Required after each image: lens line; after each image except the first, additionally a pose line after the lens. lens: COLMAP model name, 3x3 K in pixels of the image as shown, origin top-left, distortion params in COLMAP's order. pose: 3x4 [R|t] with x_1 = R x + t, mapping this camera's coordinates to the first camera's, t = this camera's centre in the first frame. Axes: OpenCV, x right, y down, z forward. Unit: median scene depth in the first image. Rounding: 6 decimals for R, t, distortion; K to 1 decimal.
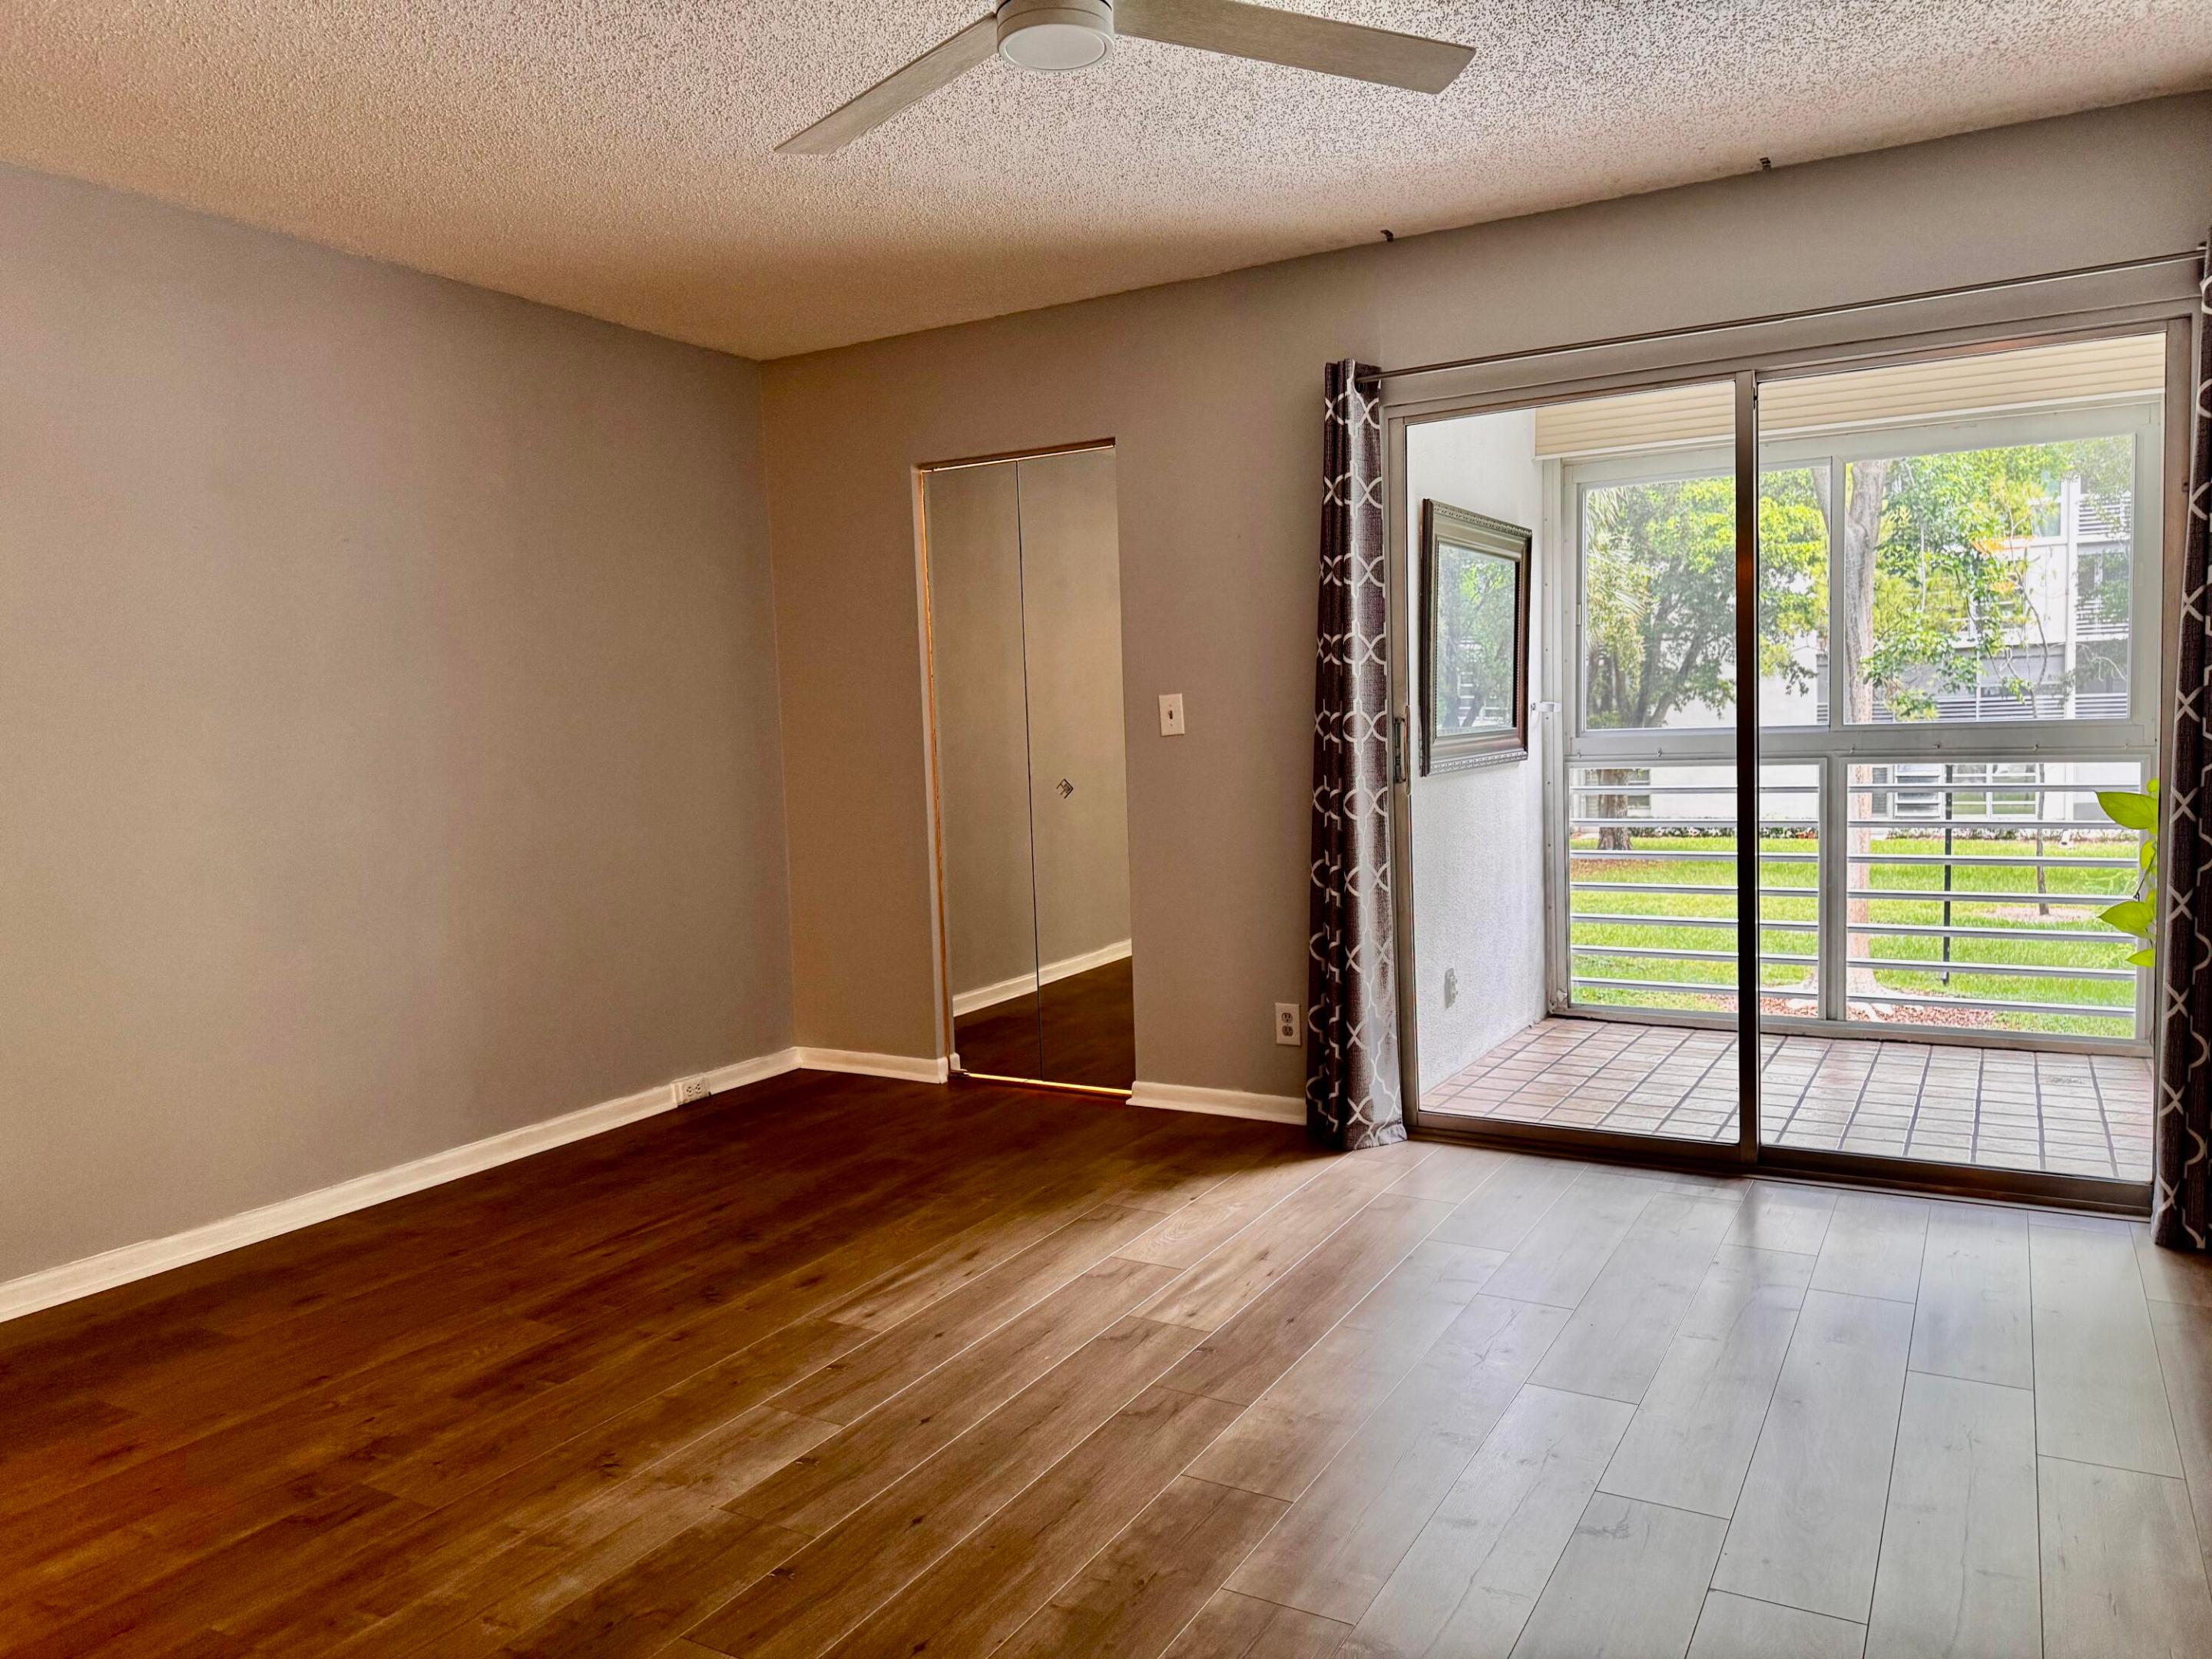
lens RADIAL K [[1517.3, 0, 1109.6], [0, 1517.3, 847.5], [0, 0, 1]] dist [0.080863, -0.168786]
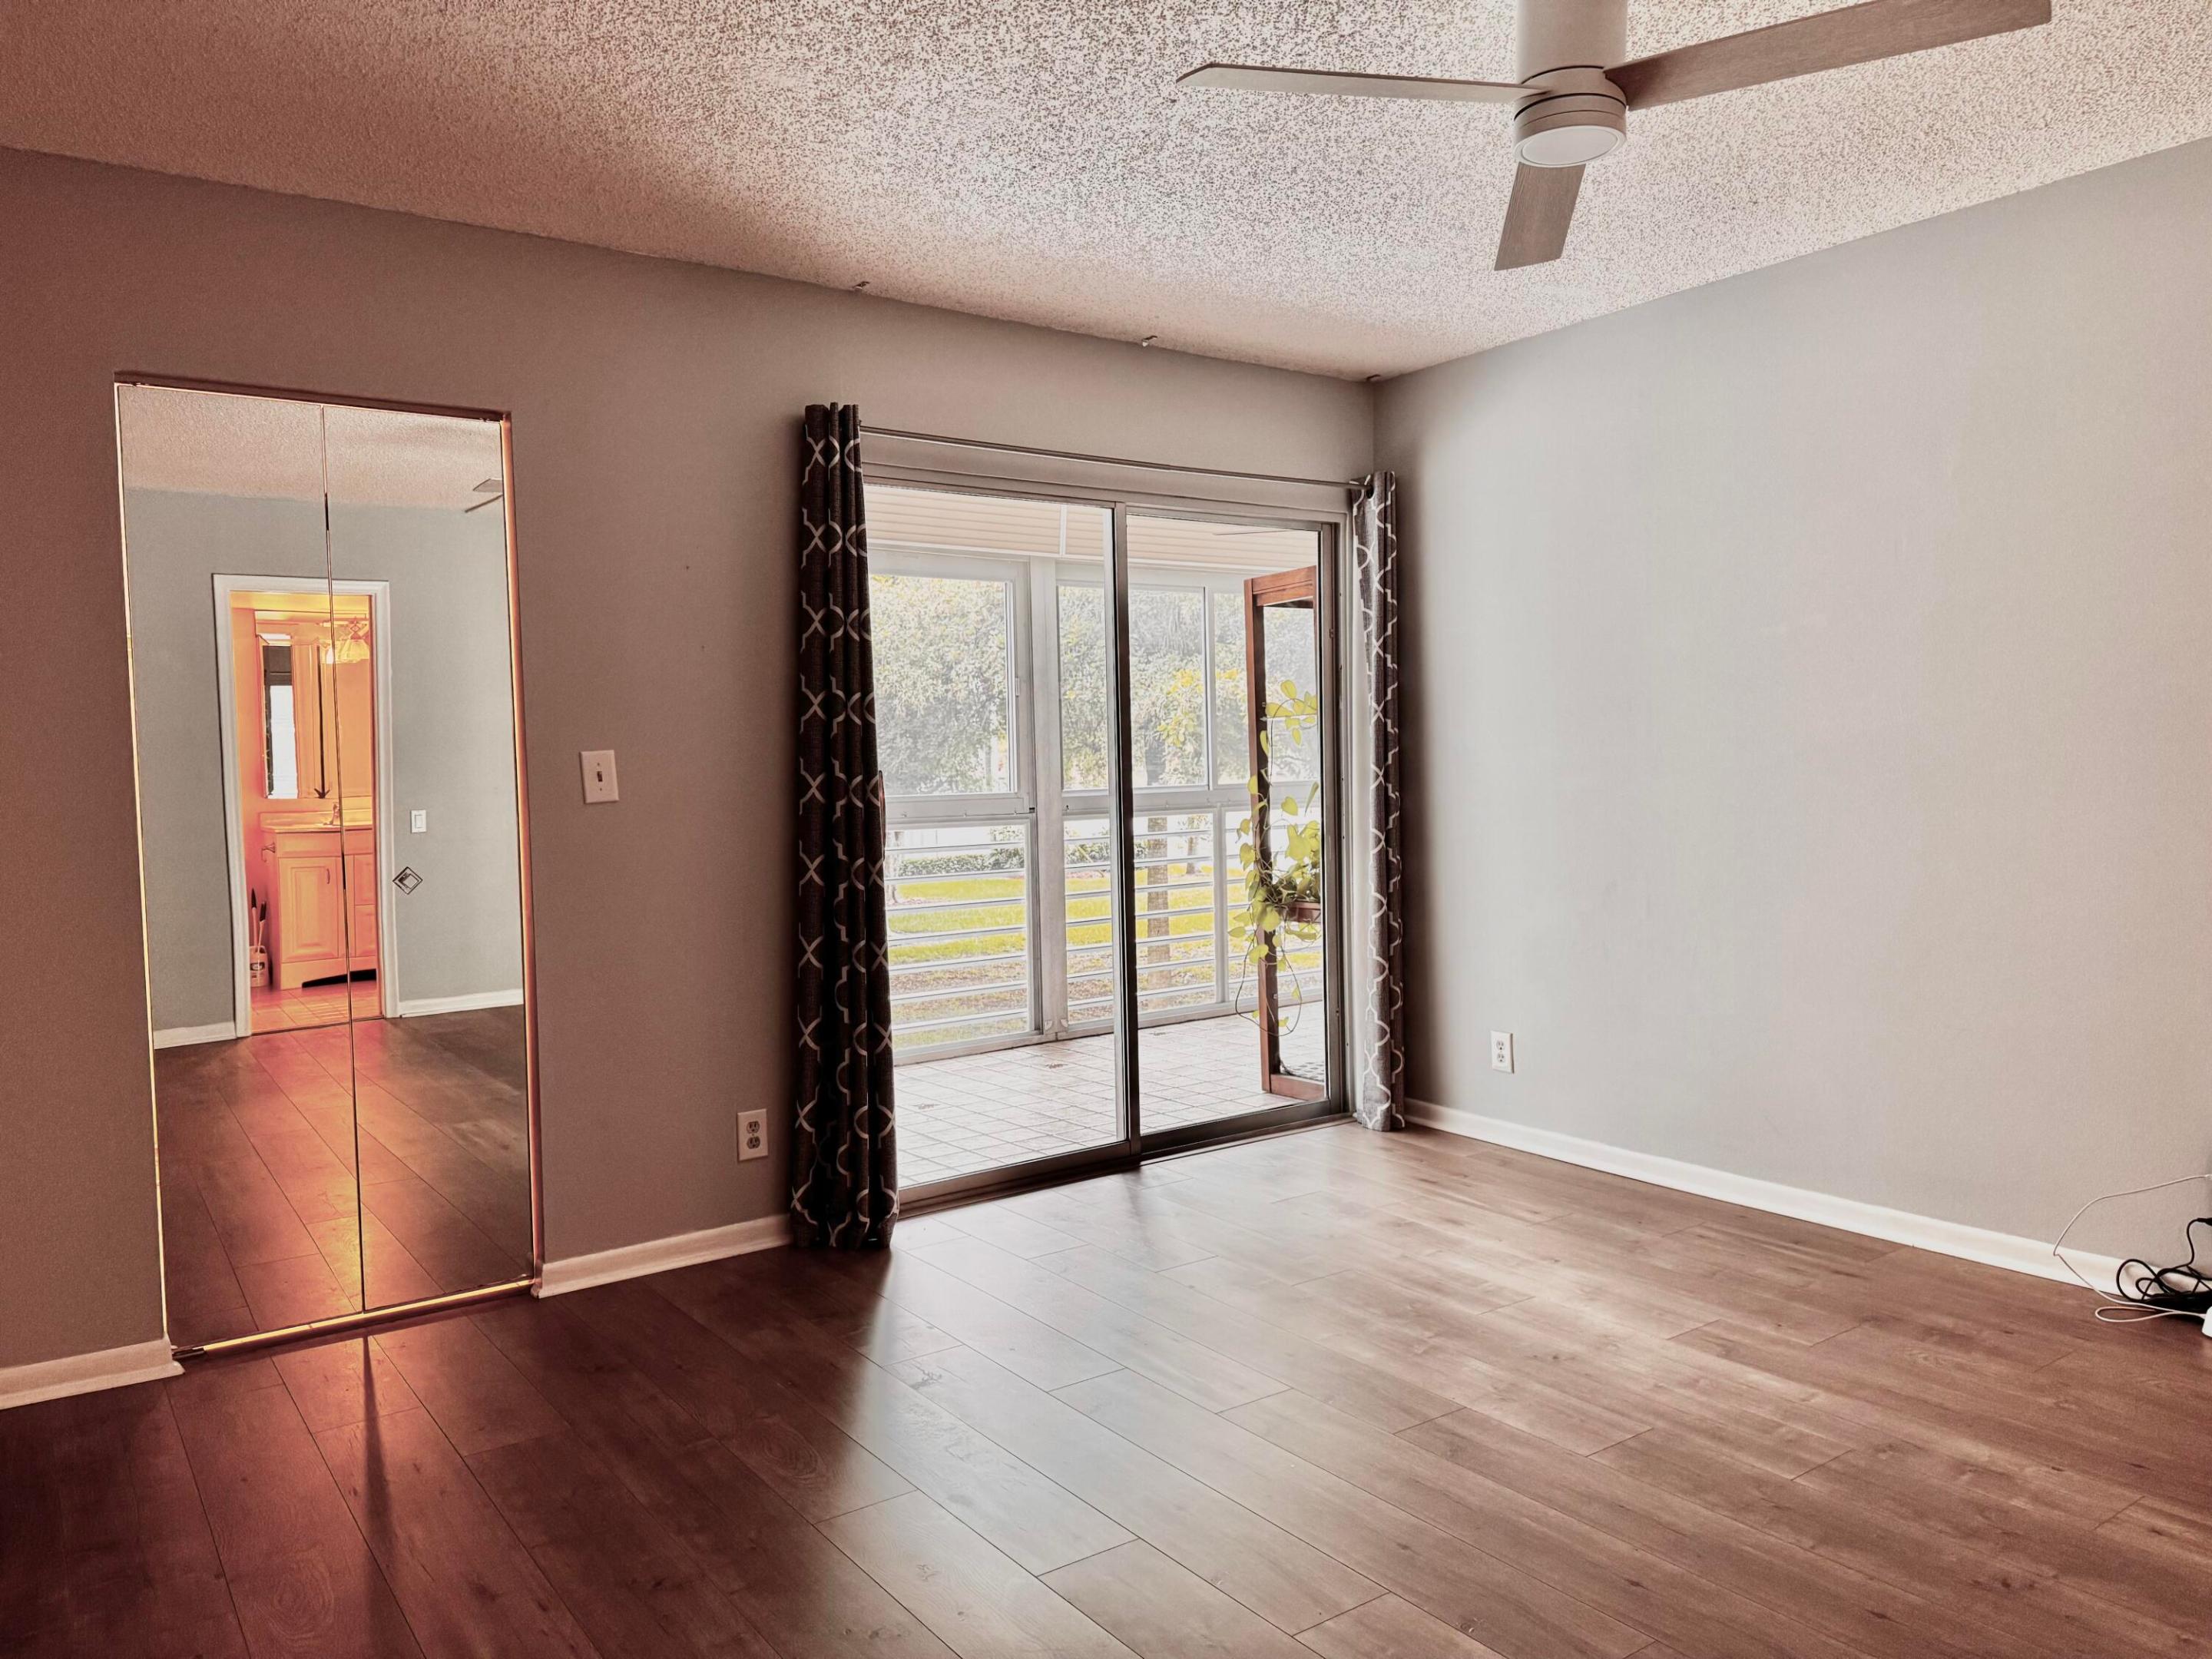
lens RADIAL K [[1516.7, 0, 1111.7], [0, 1516.7, 834.4], [0, 0, 1]] dist [0.082437, -0.138285]
pose [[0.417658, -0.018242, 0.908421, -0.659188], [0.081310, 0.996537, -0.017372, -0.025355], [-0.904959, 0.081119, 0.417695, 0.495738]]
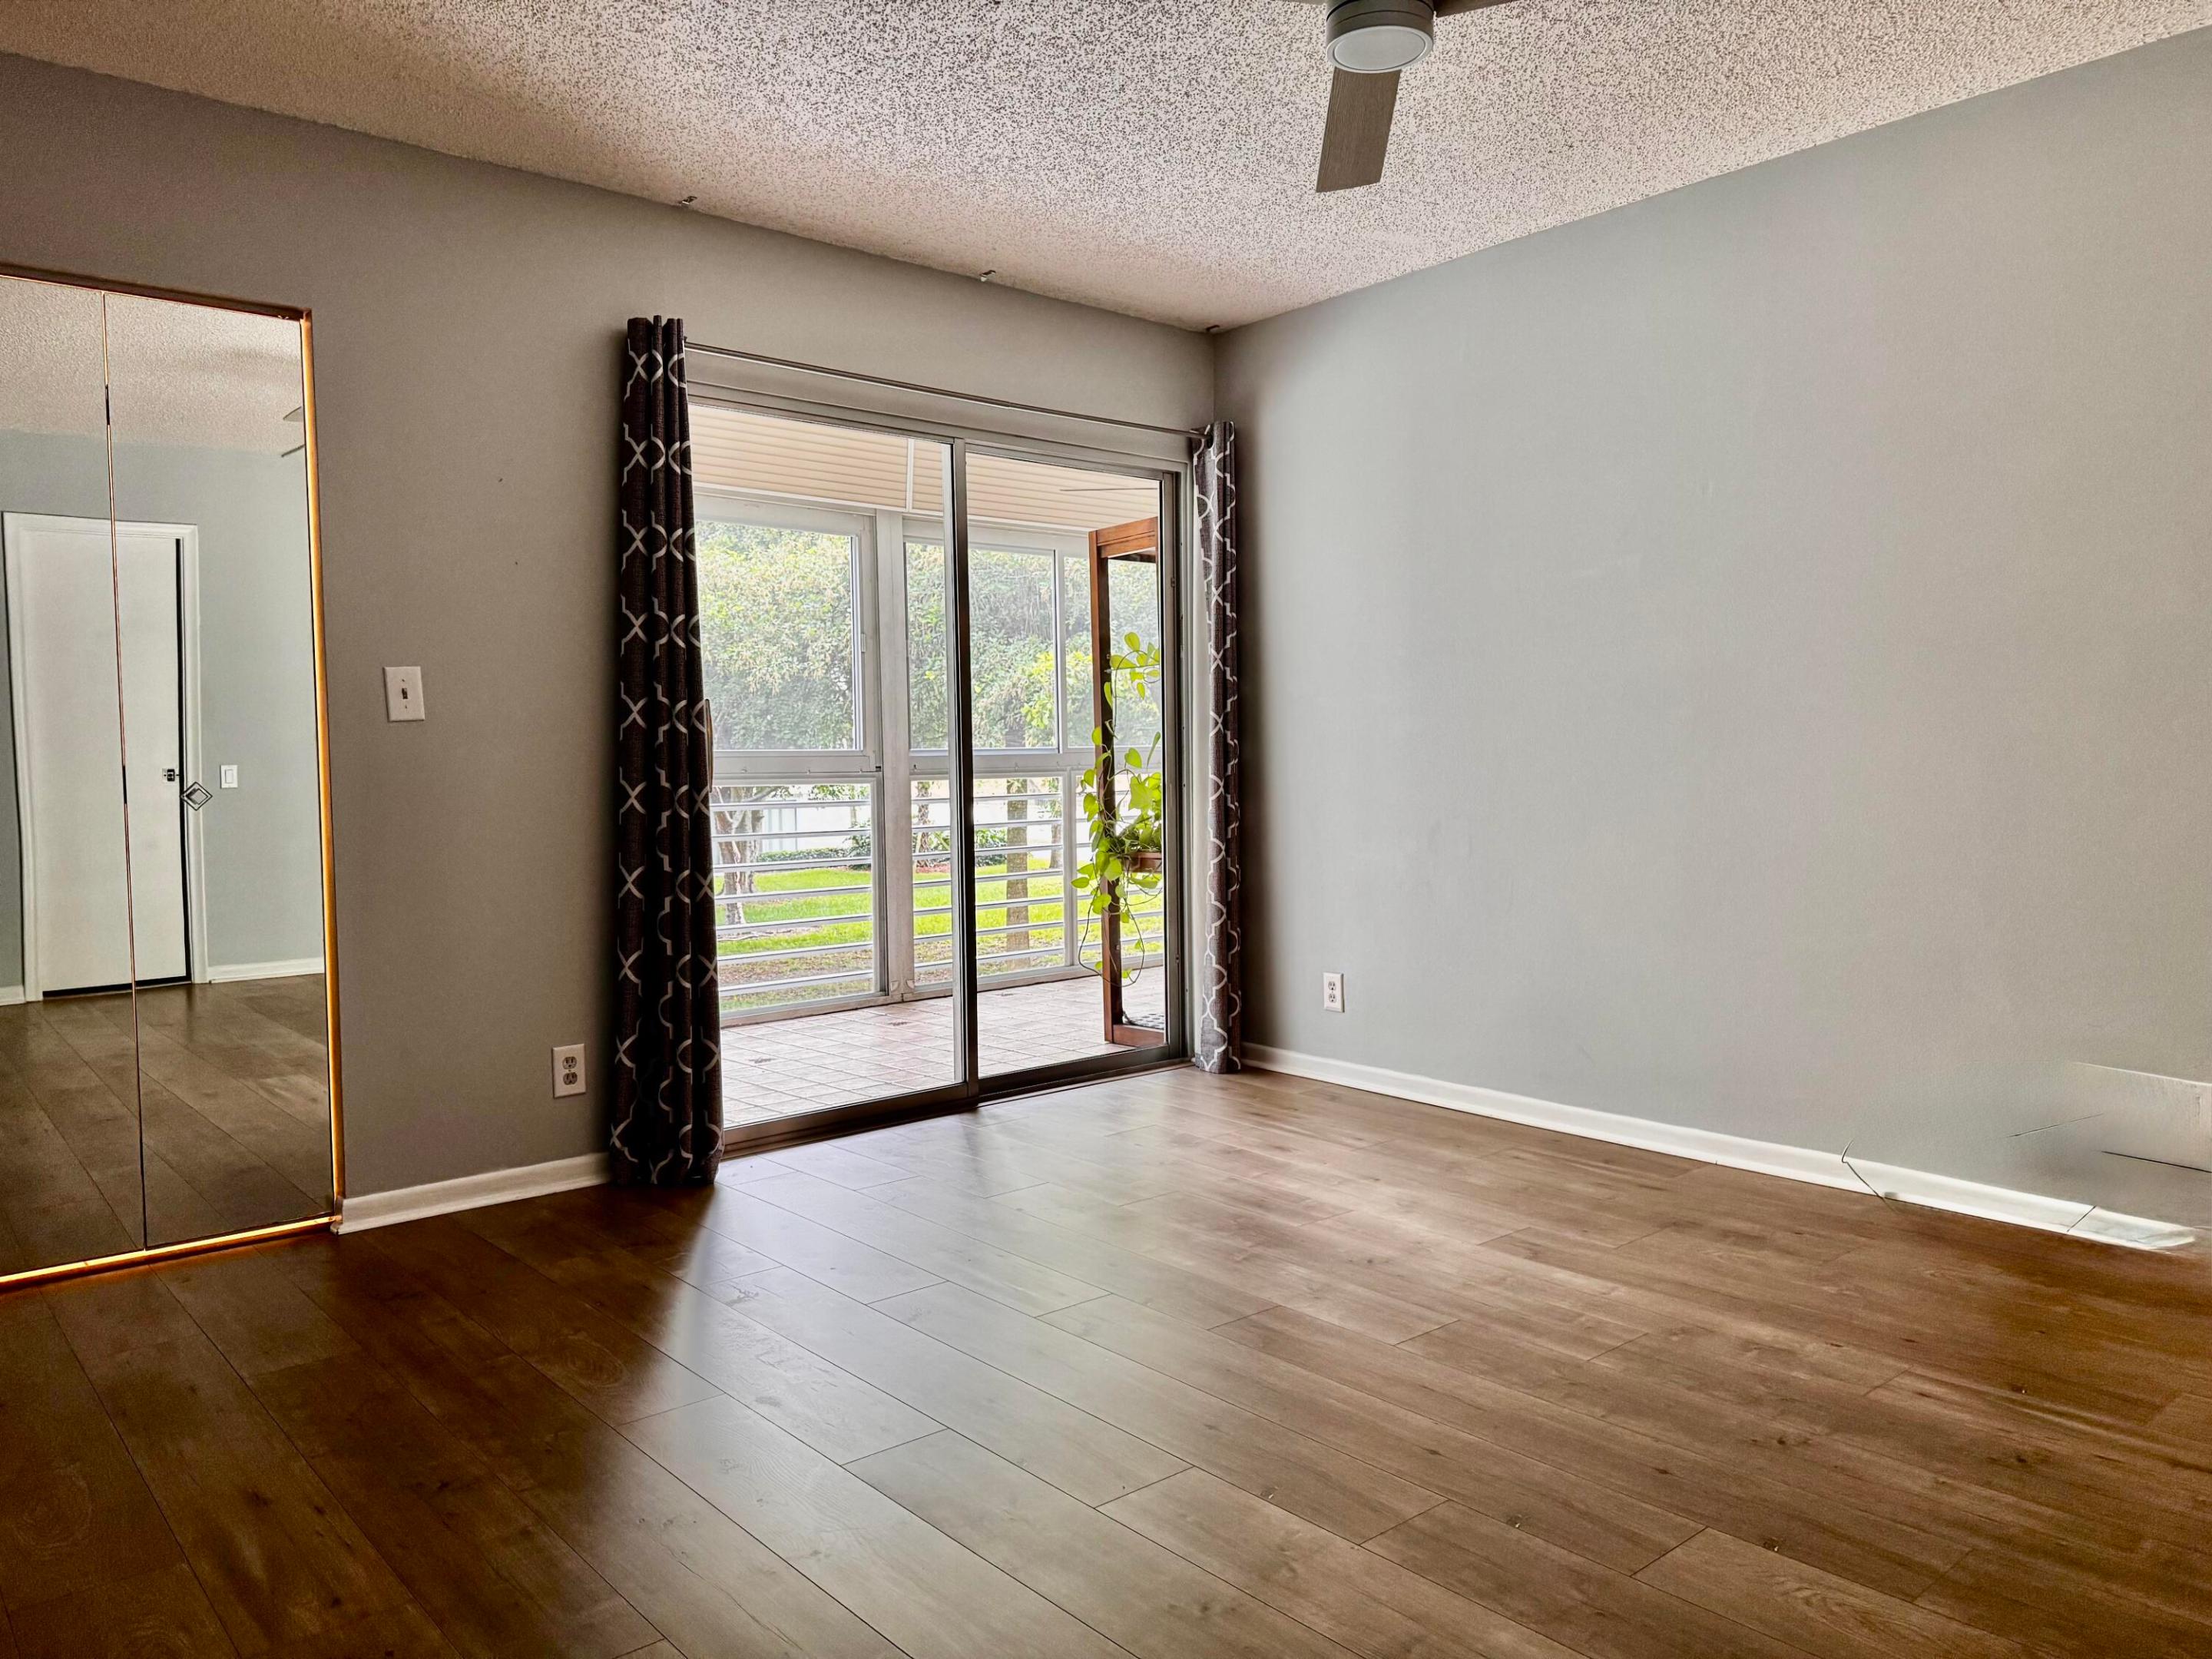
lens RADIAL K [[1516.7, 0, 1111.7], [0, 1516.7, 834.4], [0, 0, 1]] dist [0.082437, -0.138285]
pose [[0.335692, -0.018286, 0.941794, -0.650839], [0.078485, 0.996878, -0.008620, 0.019531], [-0.938696, 0.076811, 0.336079, 0.480843]]
